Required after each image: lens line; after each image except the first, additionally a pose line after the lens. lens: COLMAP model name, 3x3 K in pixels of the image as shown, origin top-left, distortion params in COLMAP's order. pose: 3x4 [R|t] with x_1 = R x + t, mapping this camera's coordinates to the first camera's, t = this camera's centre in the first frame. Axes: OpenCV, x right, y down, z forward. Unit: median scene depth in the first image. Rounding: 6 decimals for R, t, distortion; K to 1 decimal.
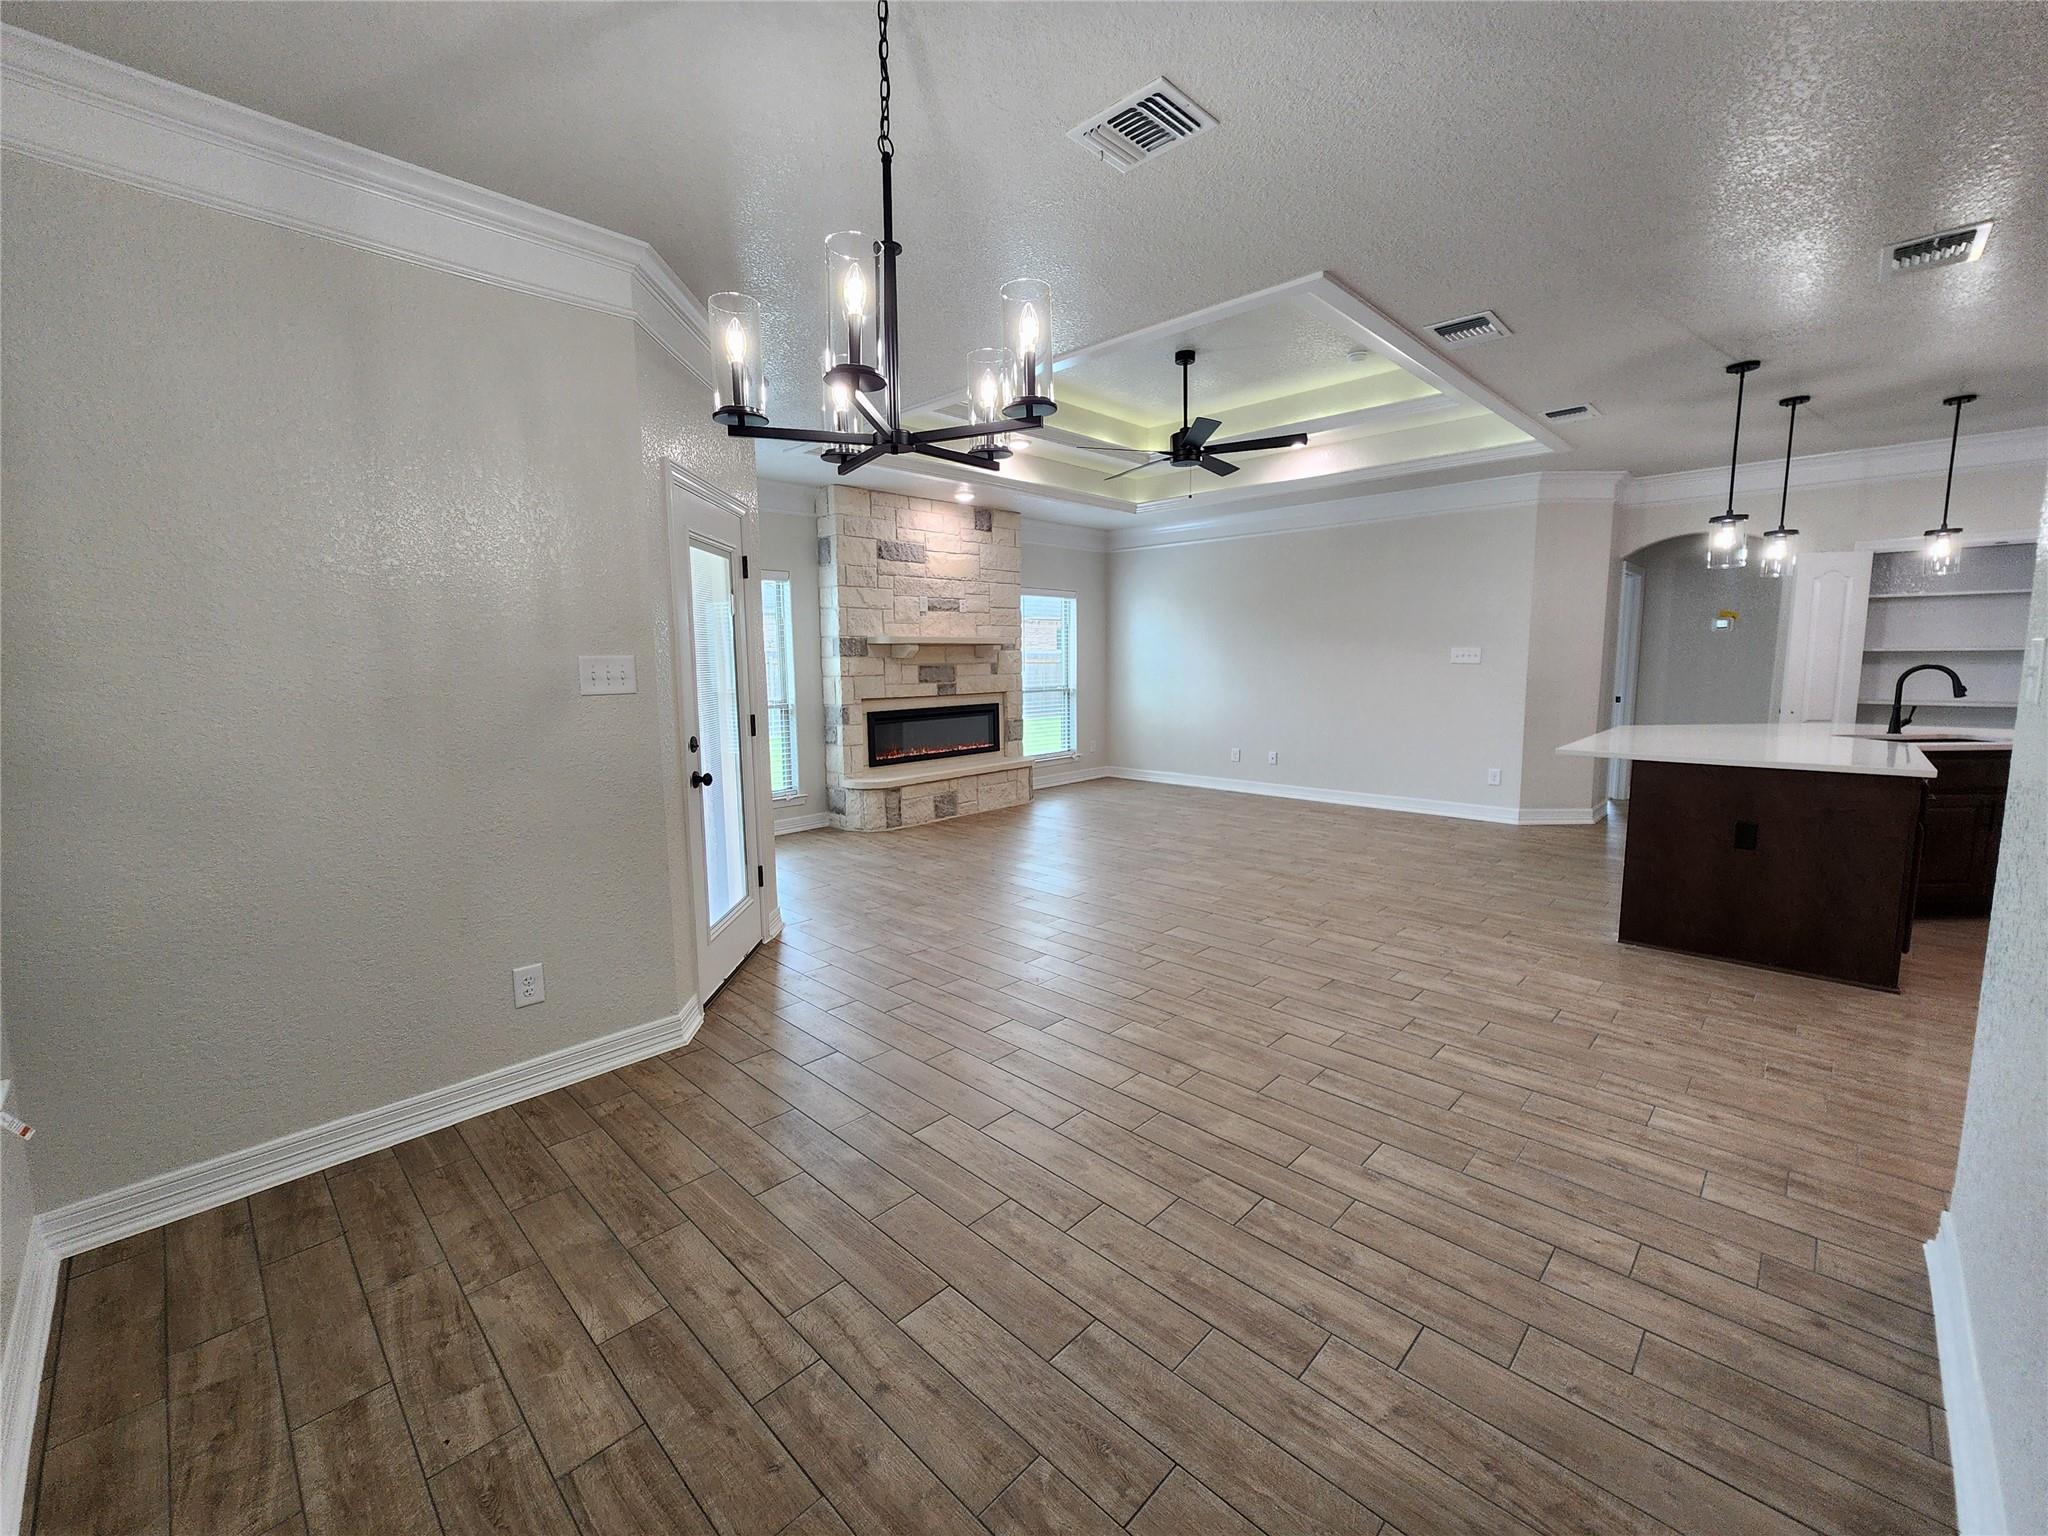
lens RADIAL K [[837.7, 0, 1010.9], [0, 837.7, 760.1], [0, 0, 1]] dist [0.002718, -0.000663]
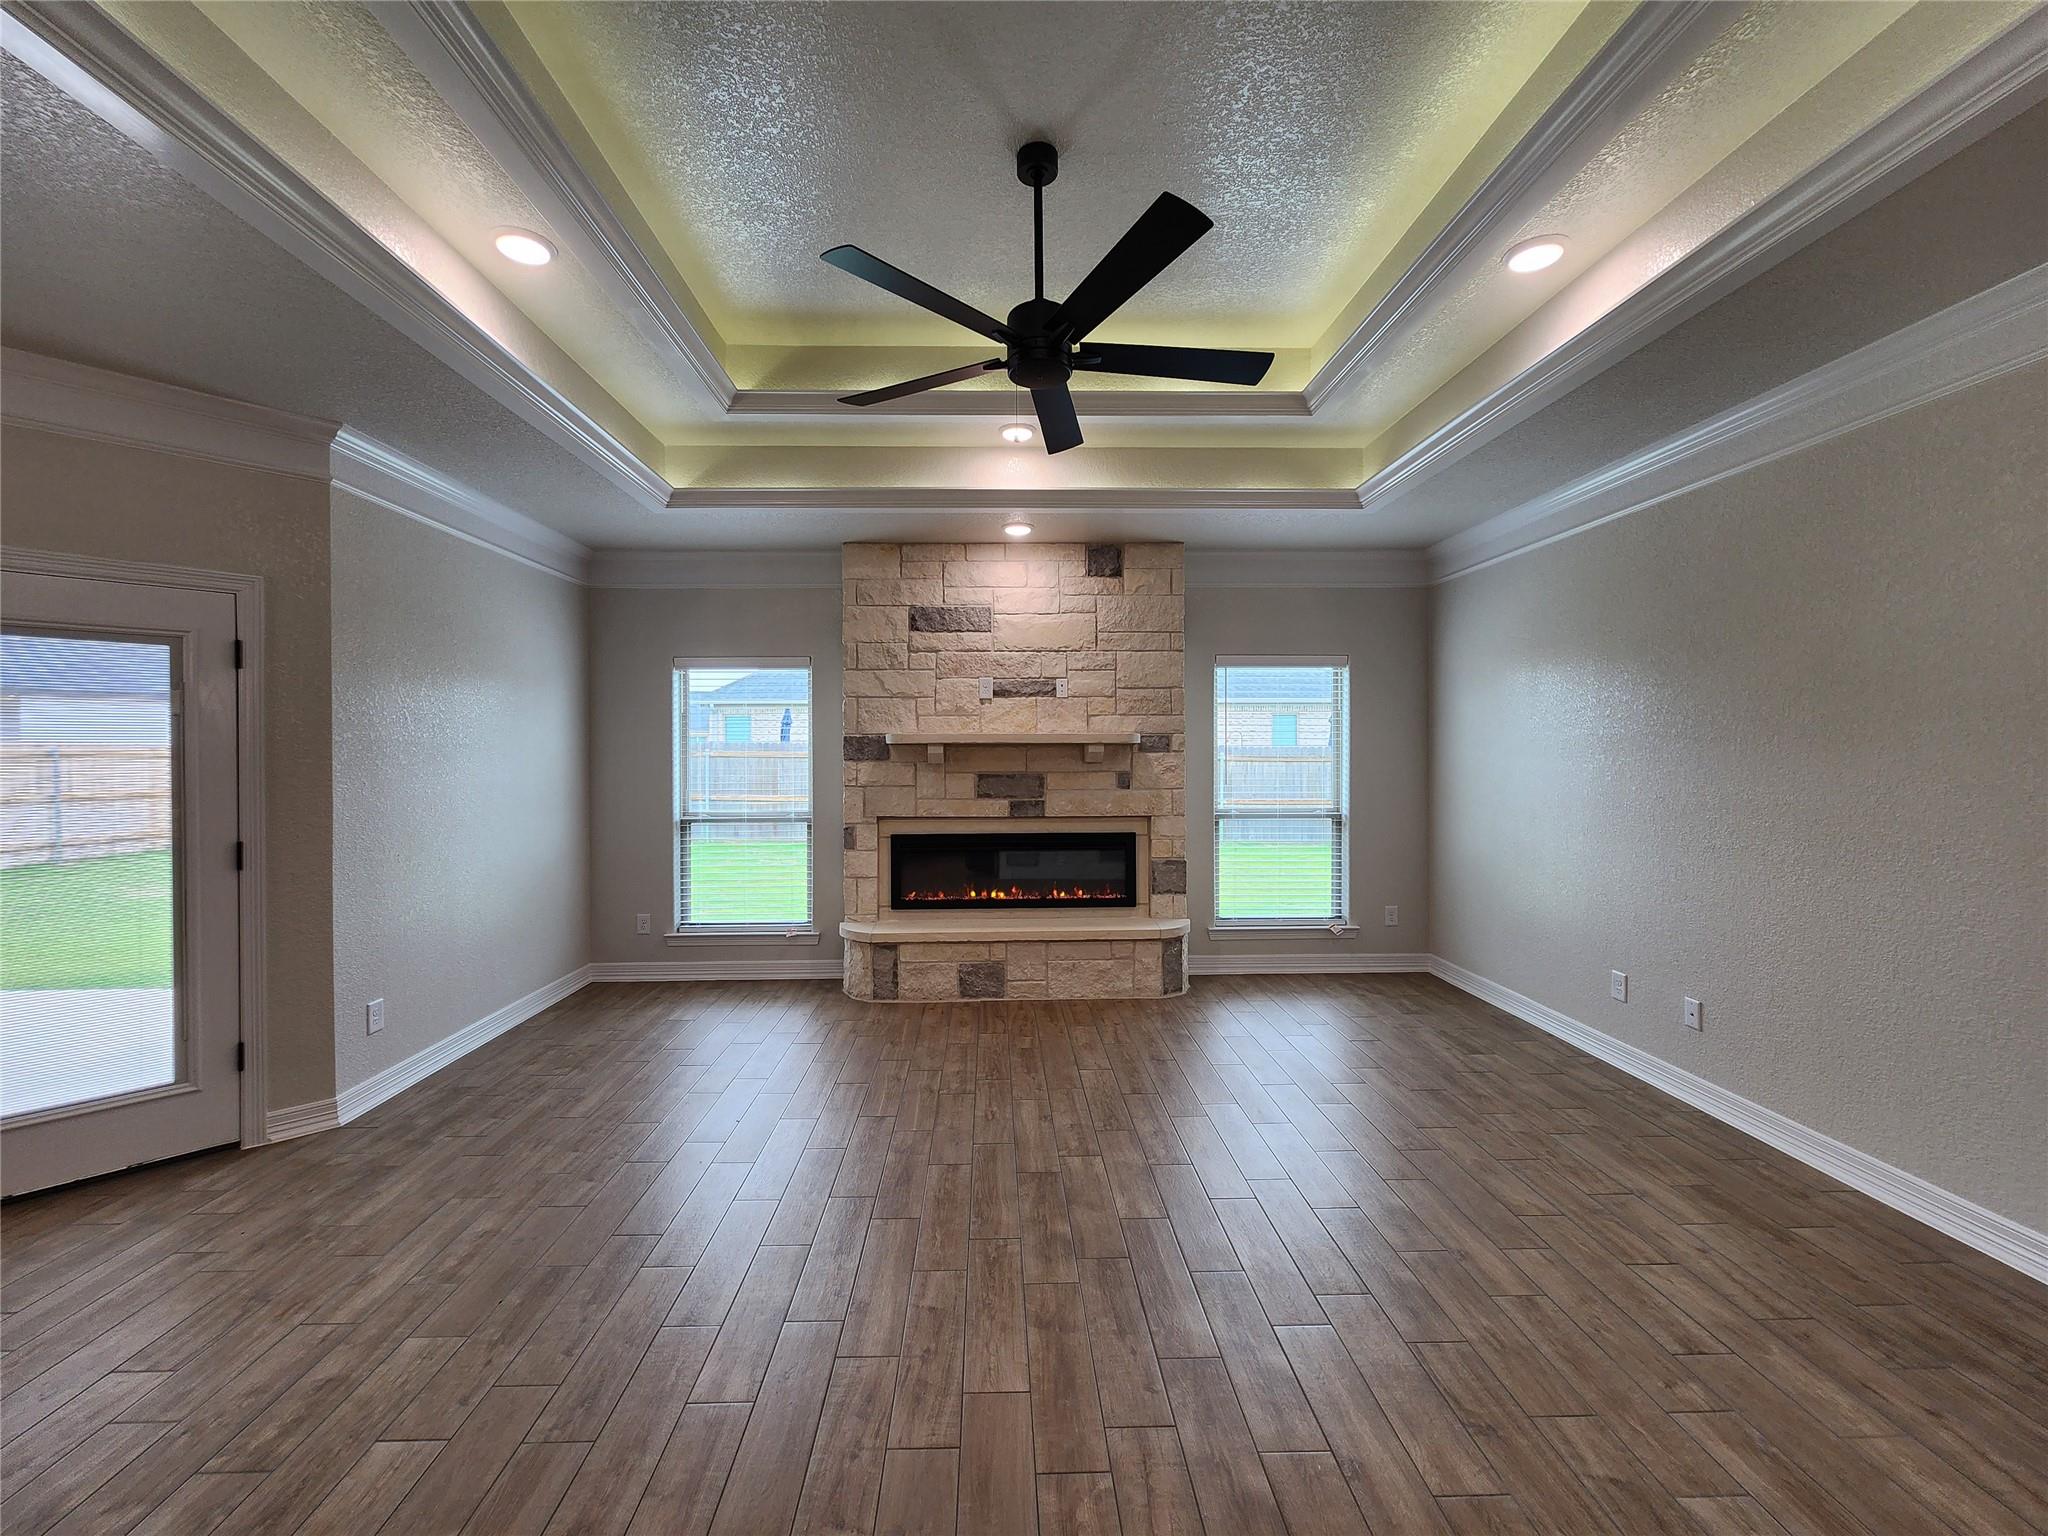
lens RADIAL K [[843.6, 0, 1024.0], [0, 843.6, 768.0], [0, 0, 1]] dist [0.001887, 0.000083]
pose [[0.724757, 0.015880, -0.688821, 0.416427], [-0.089118, 0.993497, -0.070863, -0.071468], [0.683217, 0.112745, 0.721459, 0.517001]]
